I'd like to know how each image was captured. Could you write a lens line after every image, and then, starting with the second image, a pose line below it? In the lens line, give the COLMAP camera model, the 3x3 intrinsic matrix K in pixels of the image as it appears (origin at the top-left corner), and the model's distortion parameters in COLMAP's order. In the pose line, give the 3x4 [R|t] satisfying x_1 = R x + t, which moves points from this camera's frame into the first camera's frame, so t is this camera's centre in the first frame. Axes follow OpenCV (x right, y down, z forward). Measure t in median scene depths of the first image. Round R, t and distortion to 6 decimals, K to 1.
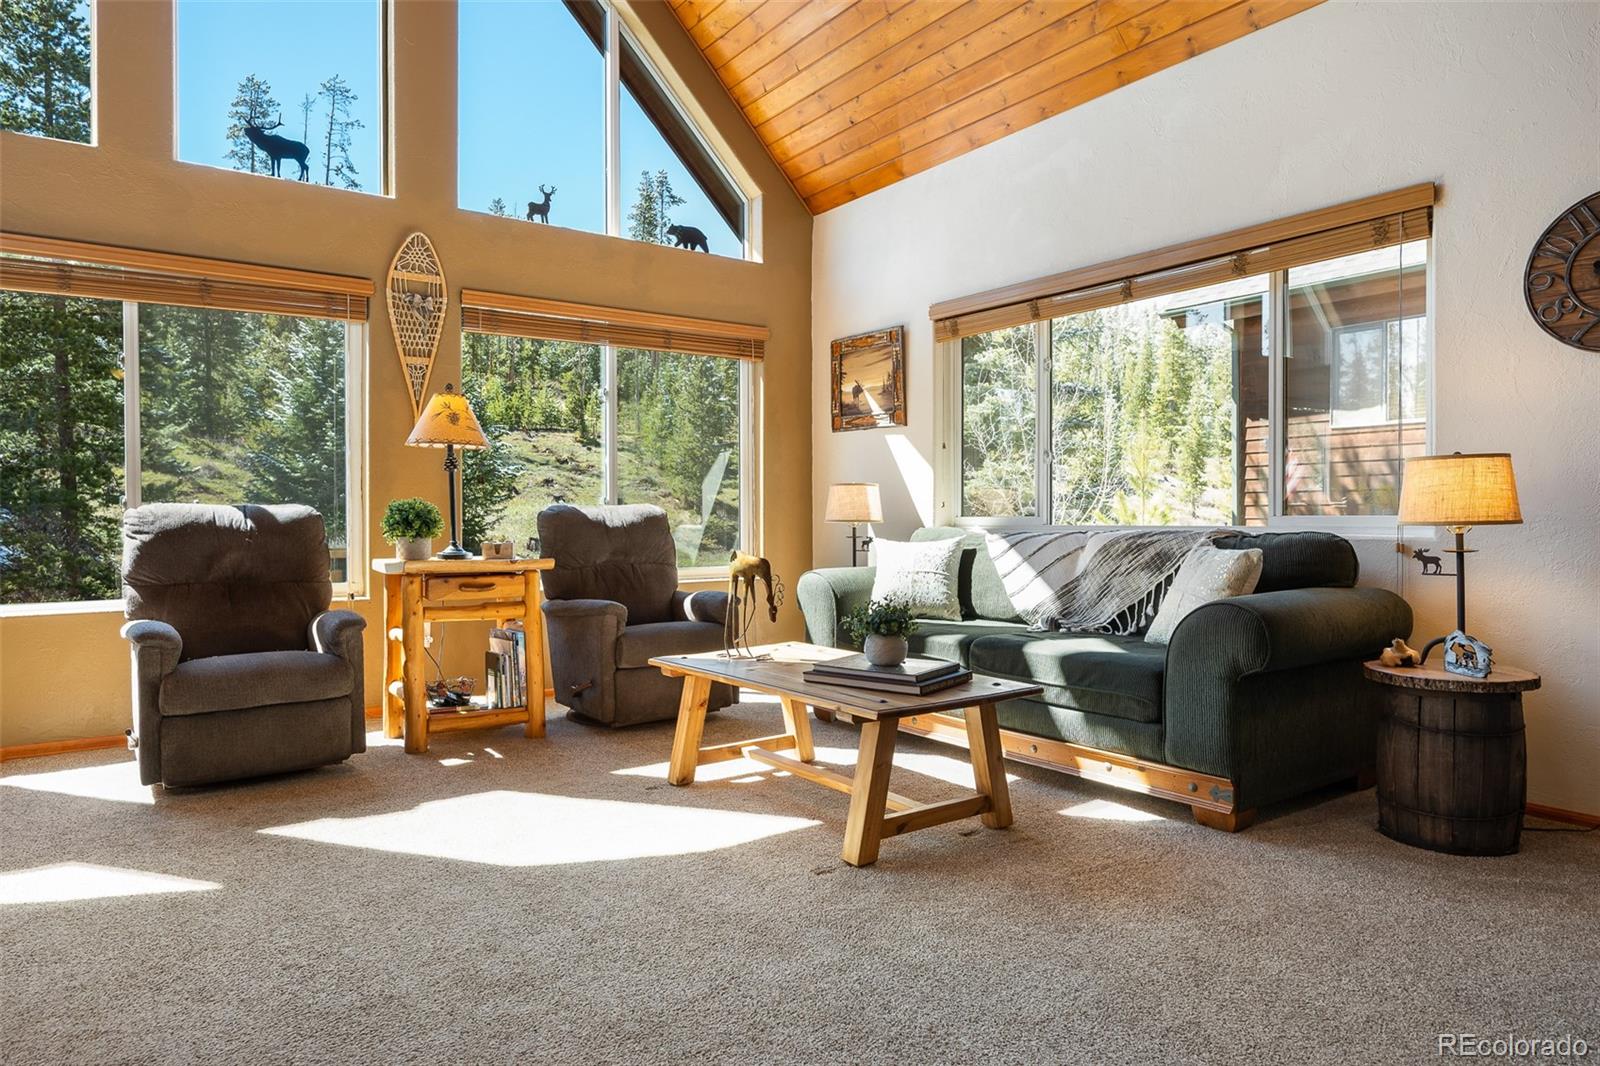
lens RADIAL K [[985.2, 0, 800.0], [0, 985.2, 533.0], [0, 0, 1]] dist [-0.001974, 0.000000]
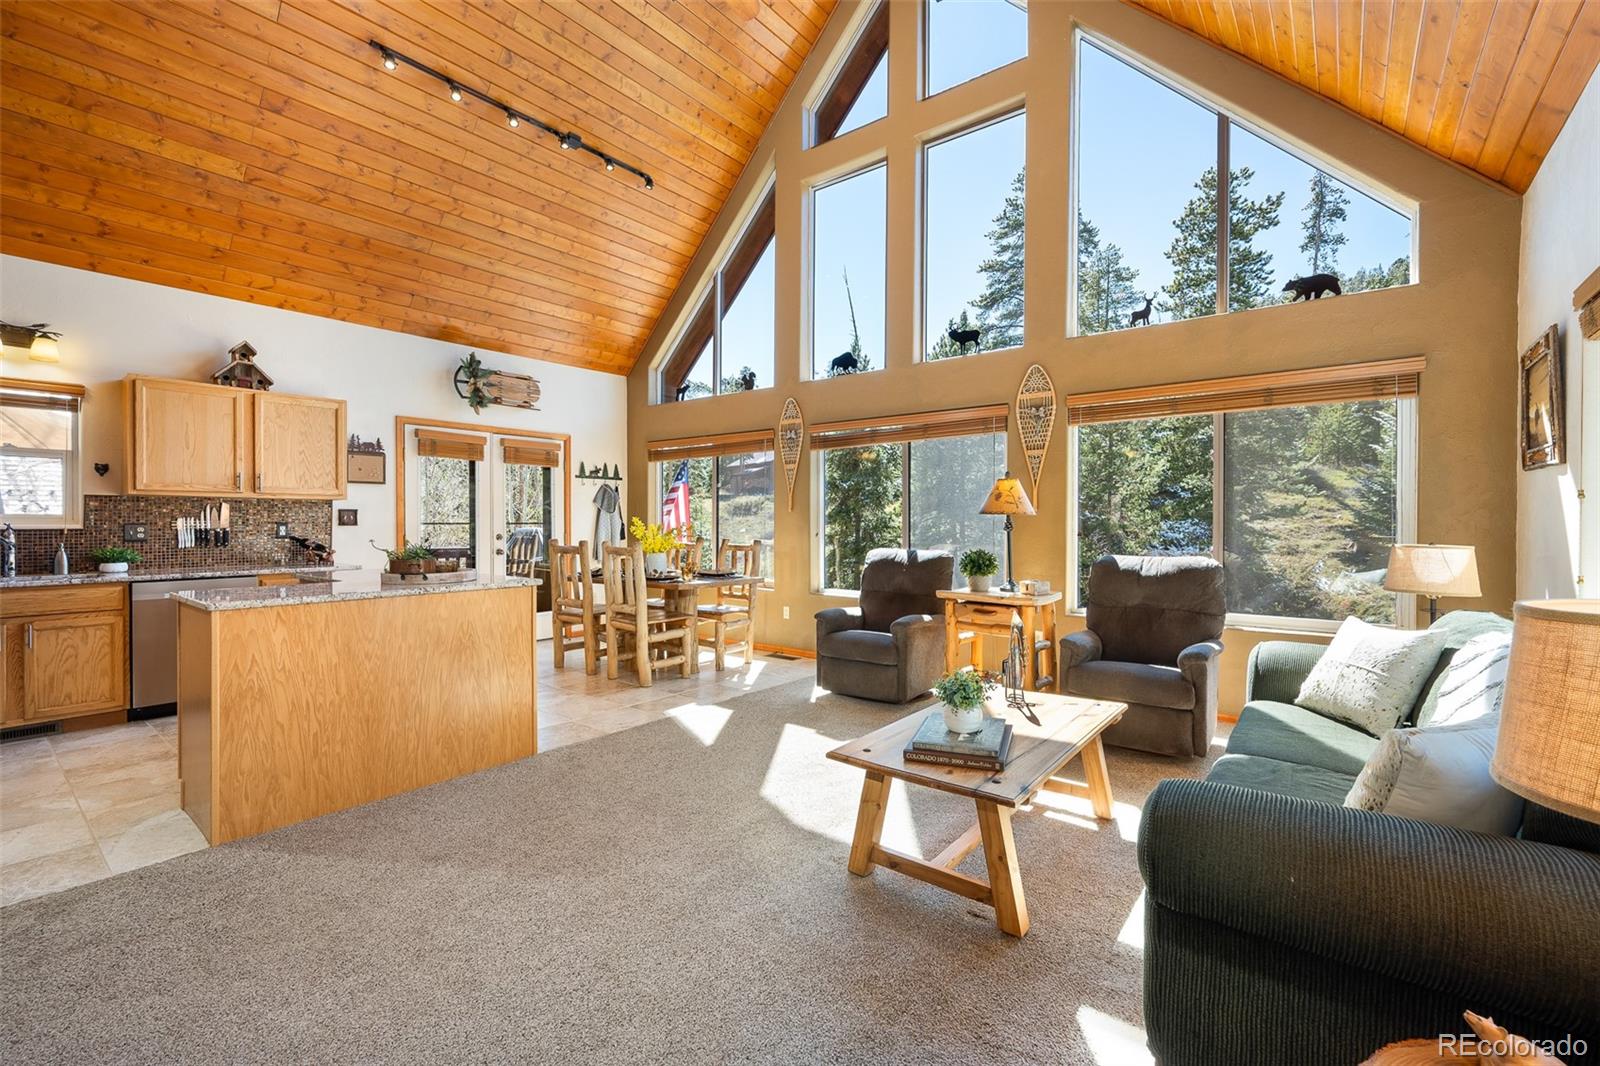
lens RADIAL K [[684.5, 0, 795.8], [0, 684.5, 525.9], [0, 0, 1]] dist [-0.001881, -0.000254]
pose [[0.264138, 0.012556, -0.964403, 0.468817], [-0.020579, 0.999761, 0.007380, -0.060768], [0.964265, 0.017897, 0.264333, 0.361406]]
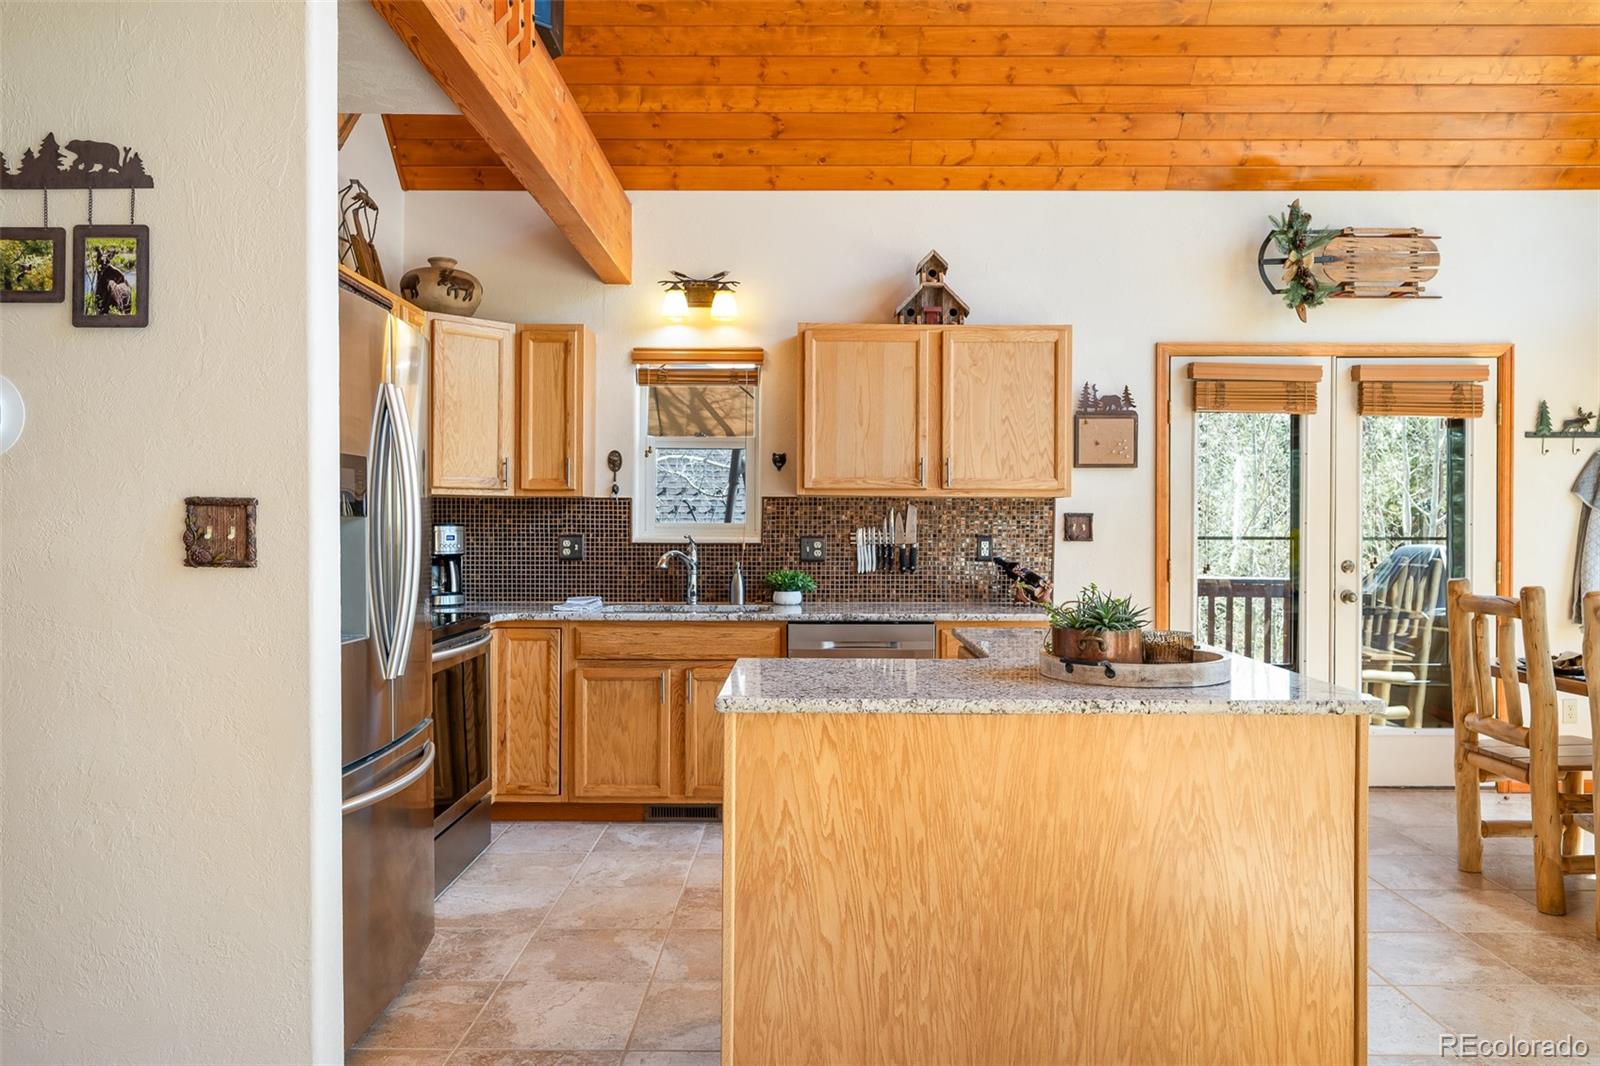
lens RADIAL K [[1125.3, 0, 806.9], [0, 1125.3, 532.1], [0, 0, 1]] dist [-0.002497, 0.000949]
pose [[-0.589309, 0.012044, -0.807818, 0.219357], [-0.015078, 0.999551, 0.025901, -0.070171], [0.807767, 0.027444, -0.588863, 0.372417]]
